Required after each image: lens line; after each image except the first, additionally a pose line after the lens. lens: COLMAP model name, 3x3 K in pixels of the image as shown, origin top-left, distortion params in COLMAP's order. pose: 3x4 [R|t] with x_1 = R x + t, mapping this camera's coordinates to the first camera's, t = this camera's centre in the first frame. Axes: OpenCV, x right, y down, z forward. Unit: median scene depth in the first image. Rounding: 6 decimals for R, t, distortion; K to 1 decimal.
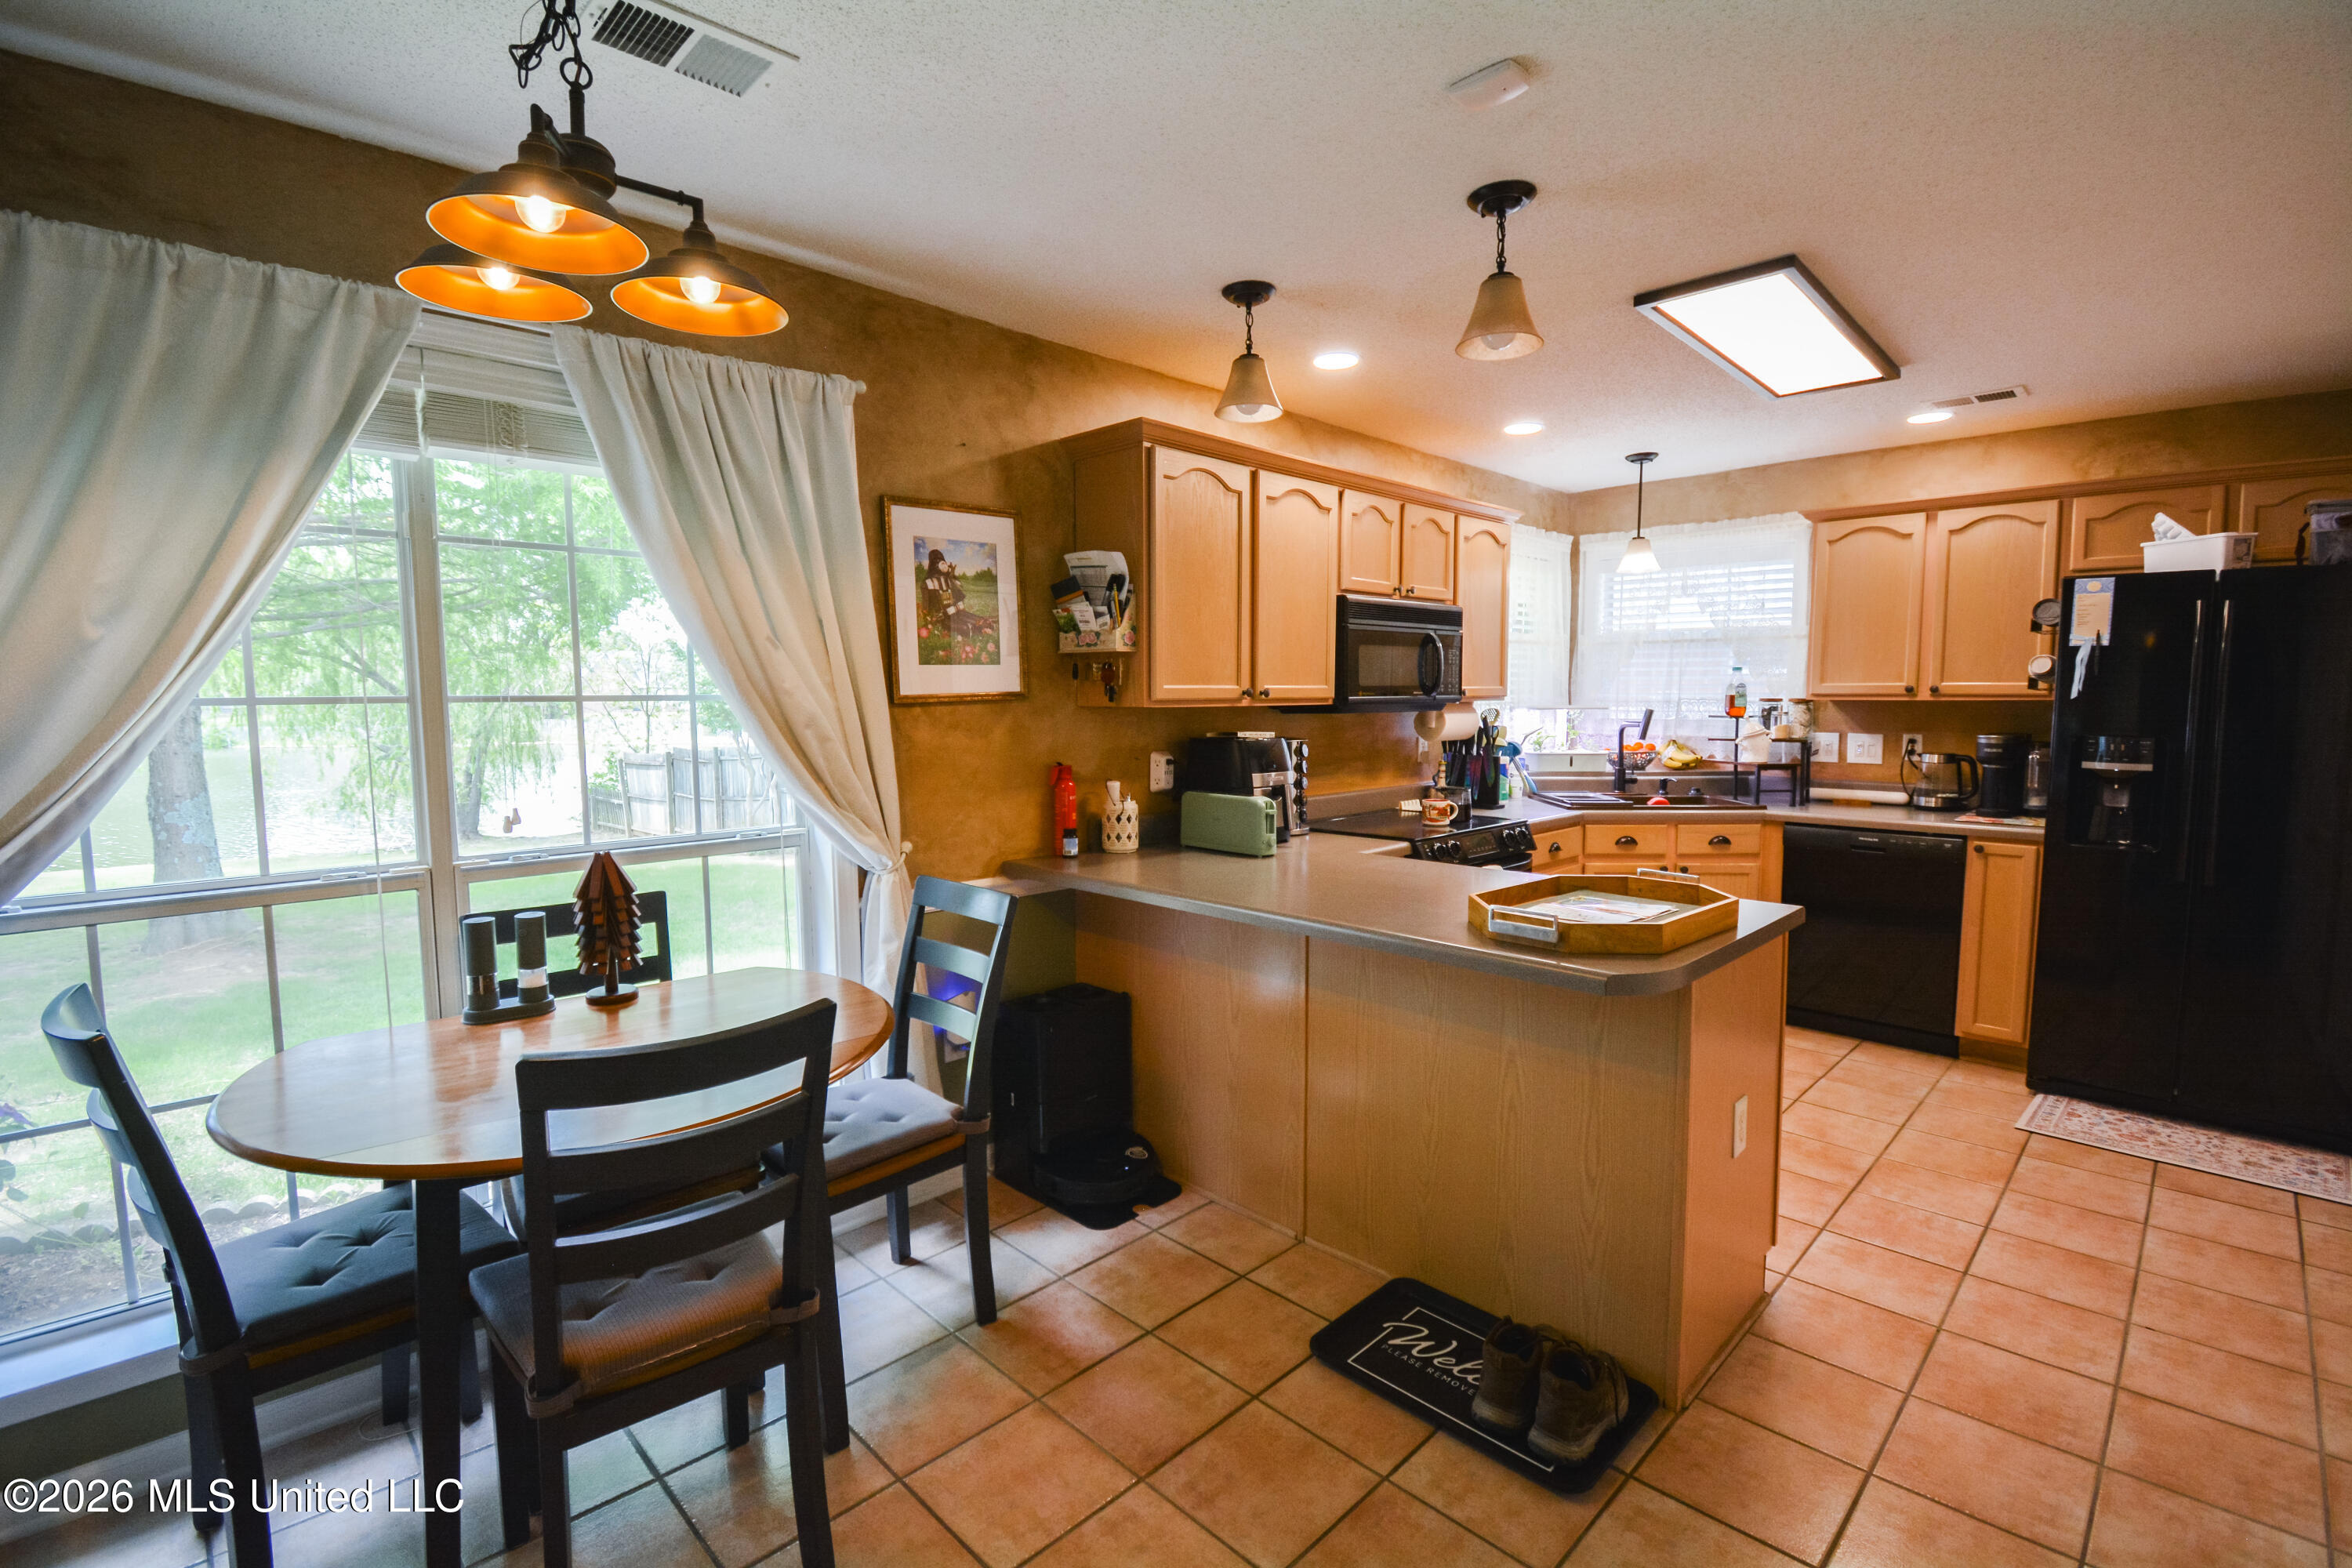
lens RADIAL K [[1046.8, 0, 1166.9], [0, 1046.8, 777.3], [0, 0, 1]] dist [0.011156, -0.019763]
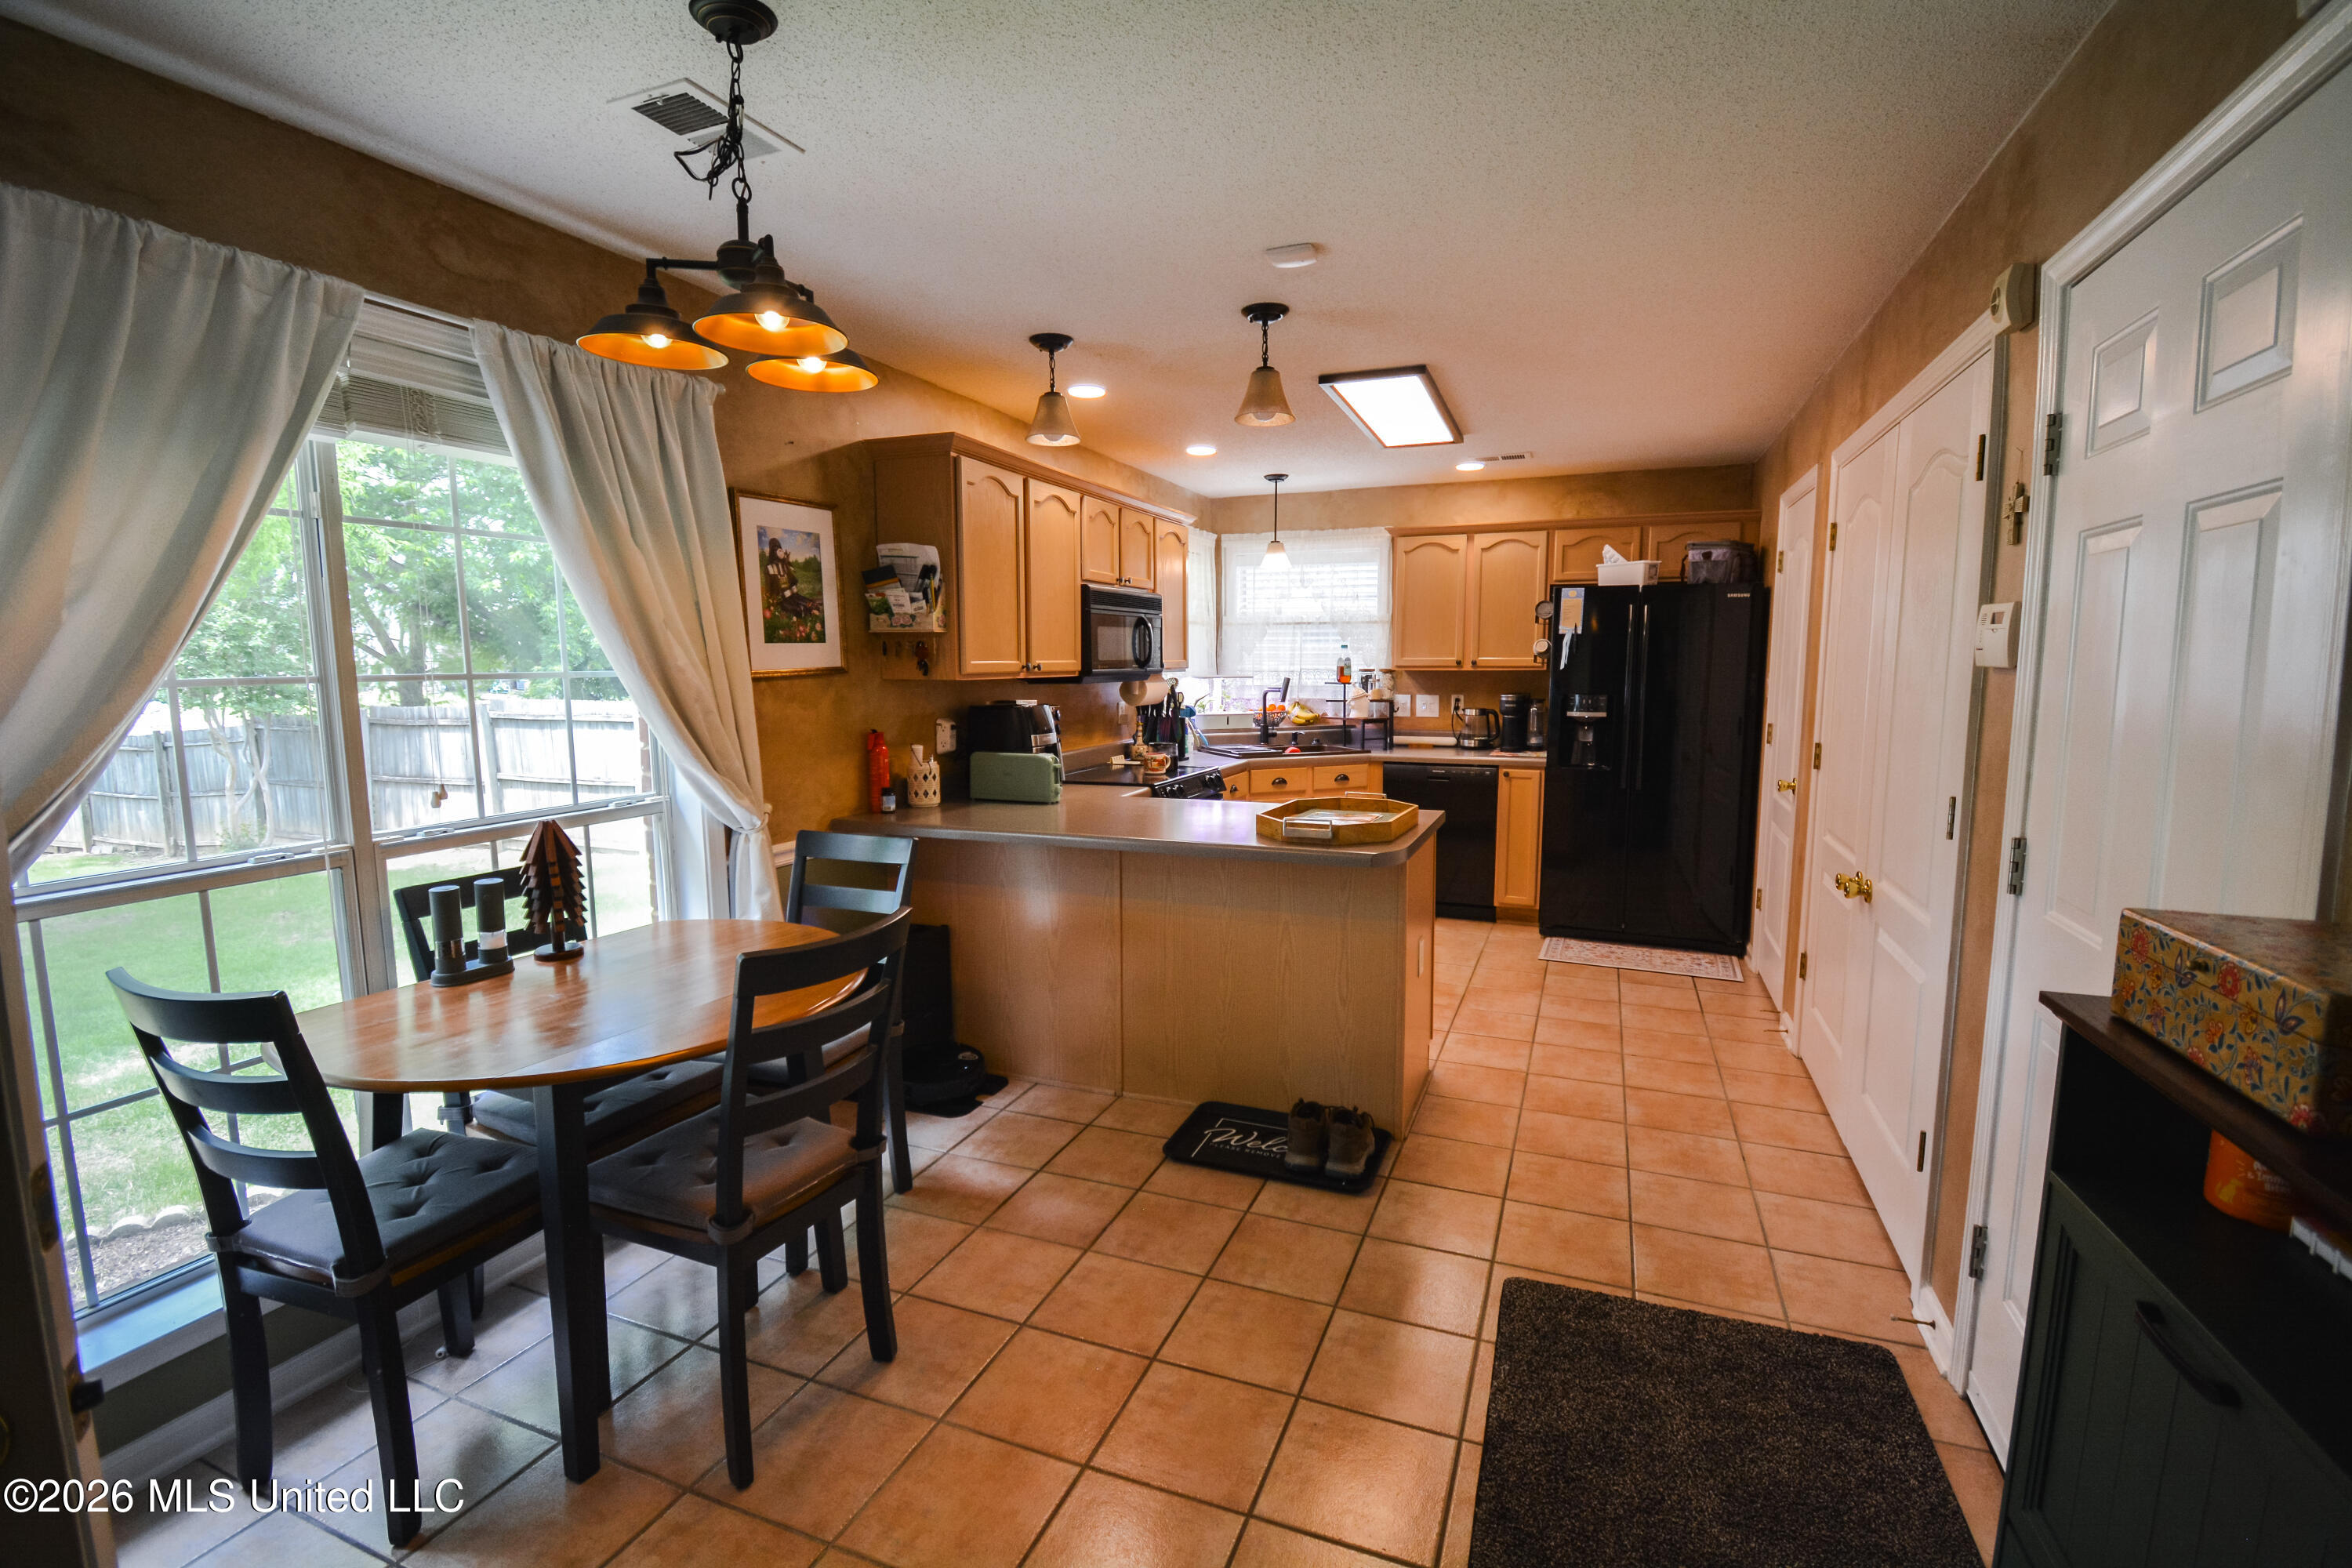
lens RADIAL K [[1046.8, 0, 1171.1], [0, 1046.8, 774.4], [0, 0, 1]] dist [0.011156, -0.019763]
pose [[0.918285, -0.042655, 0.393615, -0.236535], [0.031453, 0.998897, 0.034867, 0.004717], [-0.394668, -0.019638, 0.918614, -0.153704]]
